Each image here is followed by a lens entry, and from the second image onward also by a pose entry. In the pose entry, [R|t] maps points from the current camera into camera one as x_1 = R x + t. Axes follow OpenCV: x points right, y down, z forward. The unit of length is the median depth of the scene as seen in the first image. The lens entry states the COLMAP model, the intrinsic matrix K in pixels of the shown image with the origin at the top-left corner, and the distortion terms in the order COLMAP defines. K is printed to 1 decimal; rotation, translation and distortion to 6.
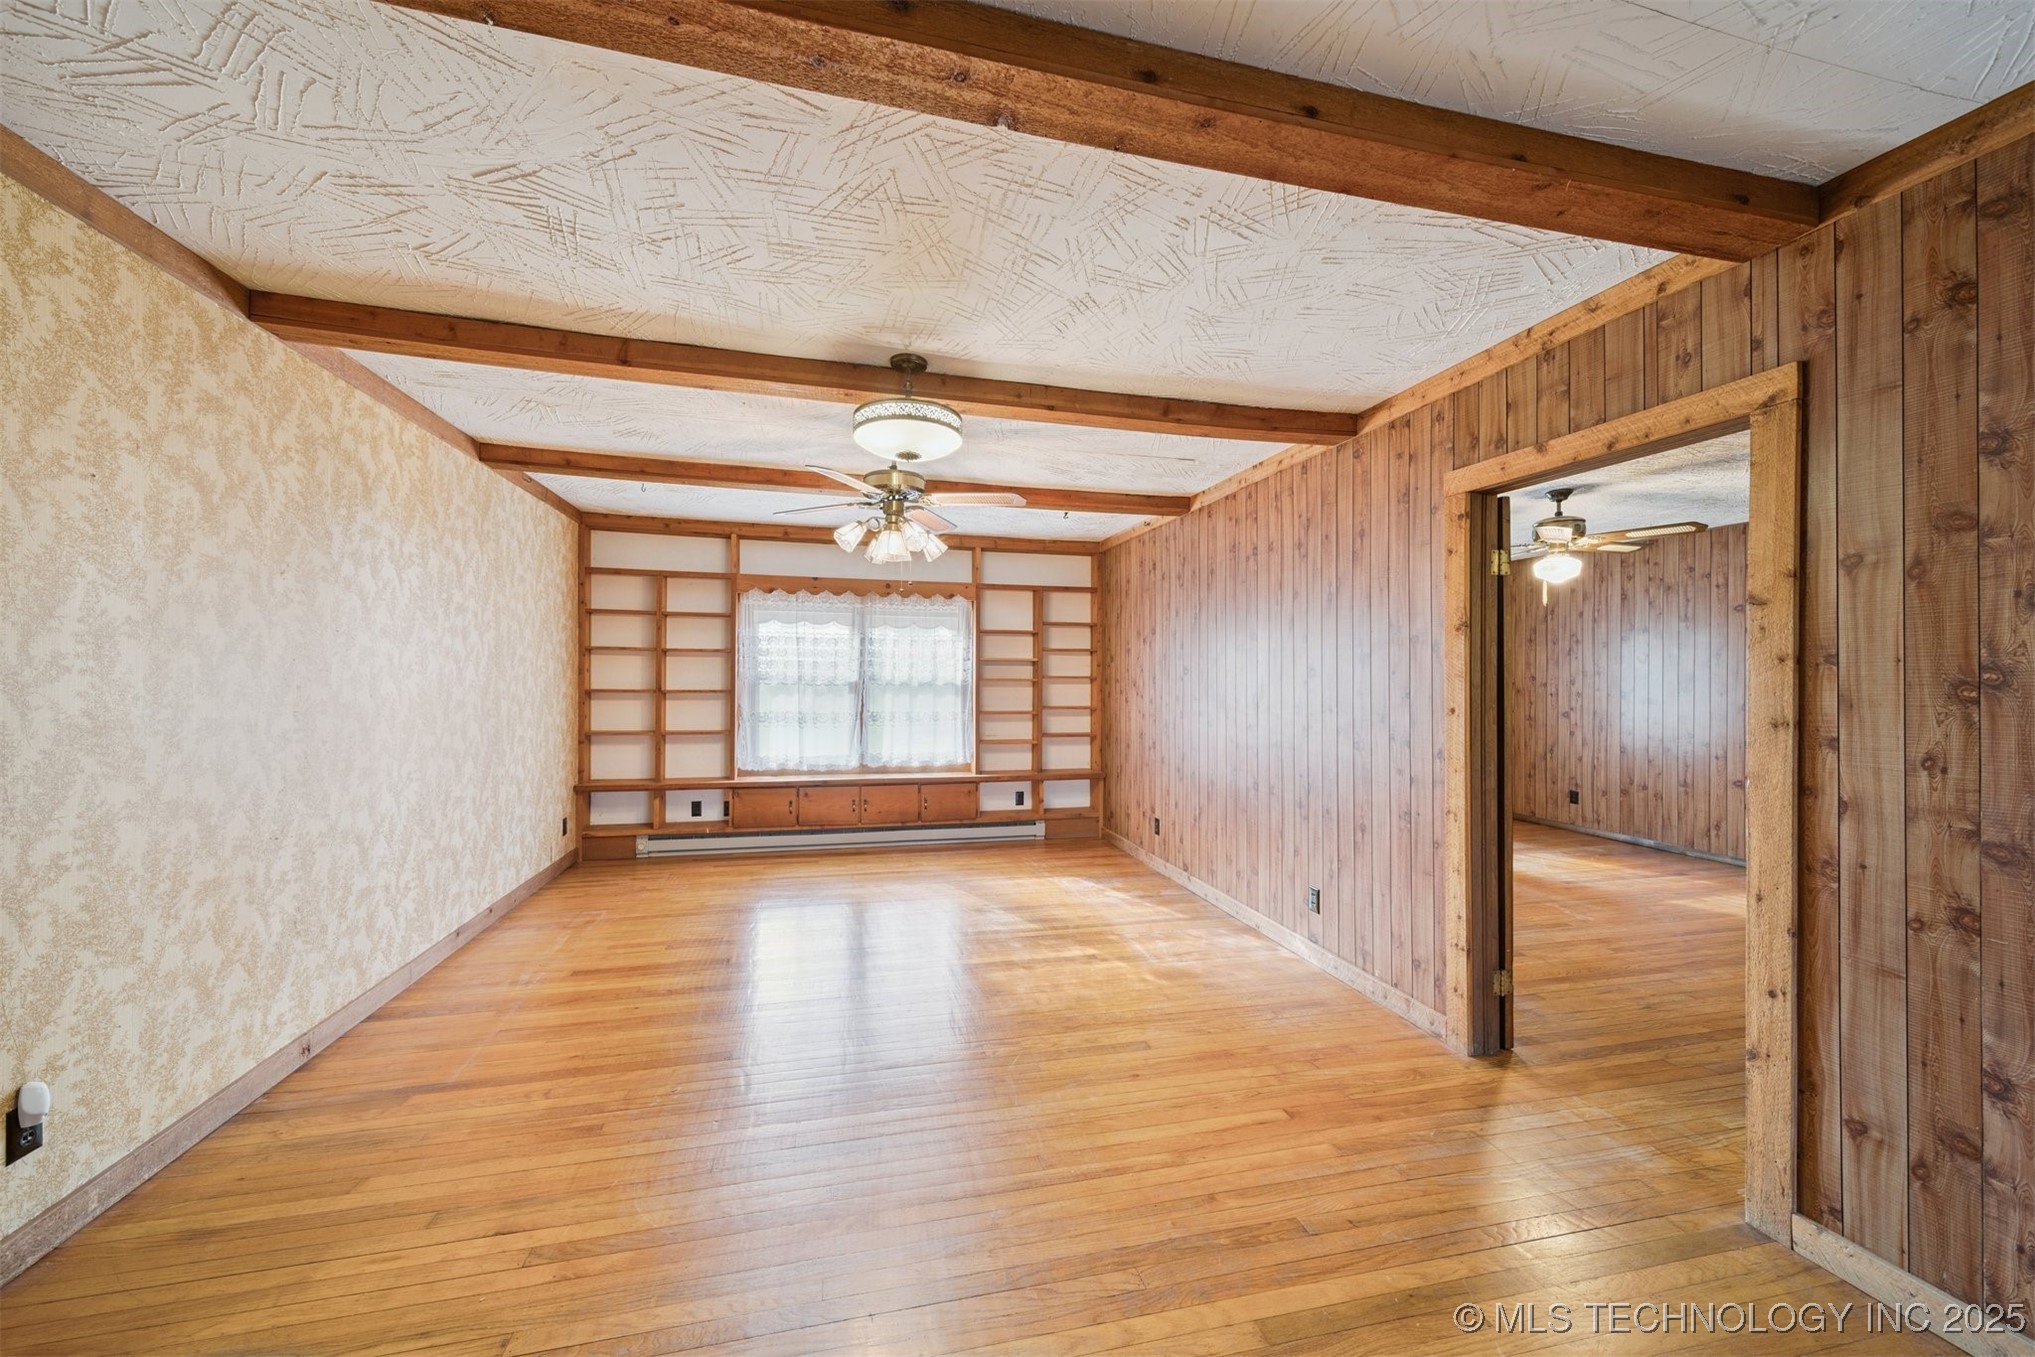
lens RADIAL K [[713.3, 0, 998.2], [0, 713.3, 675.9], [0, 0, 1]] dist [0.006495, -0.001367]
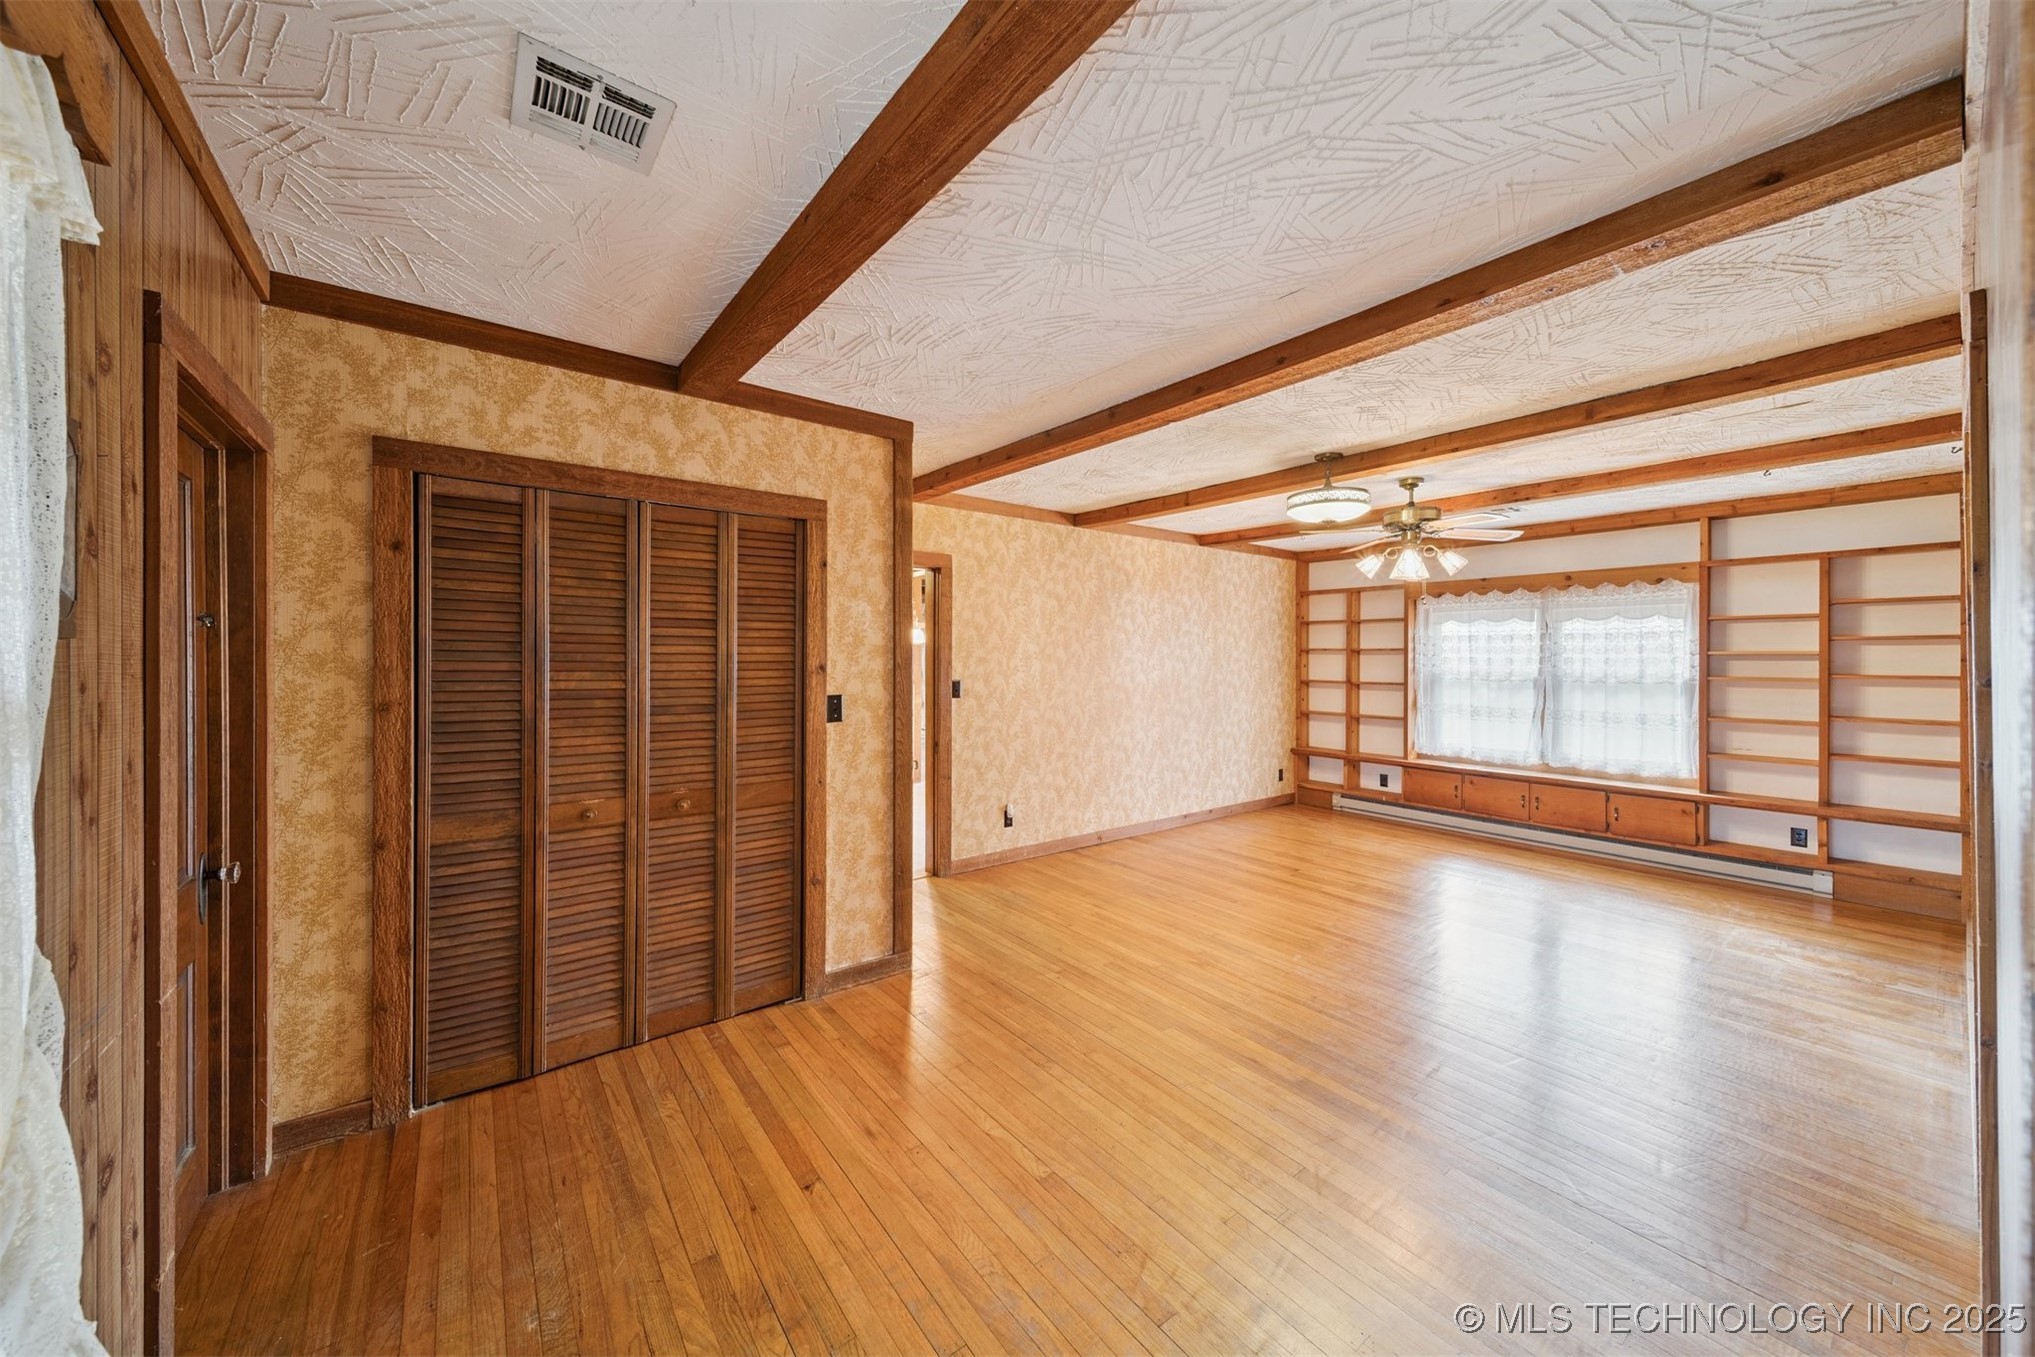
lens RADIAL K [[713.3, 0, 1004.7], [0, 713.3, 662.5], [0, 0, 1]] dist [0.006495, -0.001367]
pose [[0.403489, -0.000897, -0.914984, 0.443595], [-0.000799, 0.999999, -0.001333, -0.012202], [0.914984, 0.001269, 0.403488, -0.080092]]
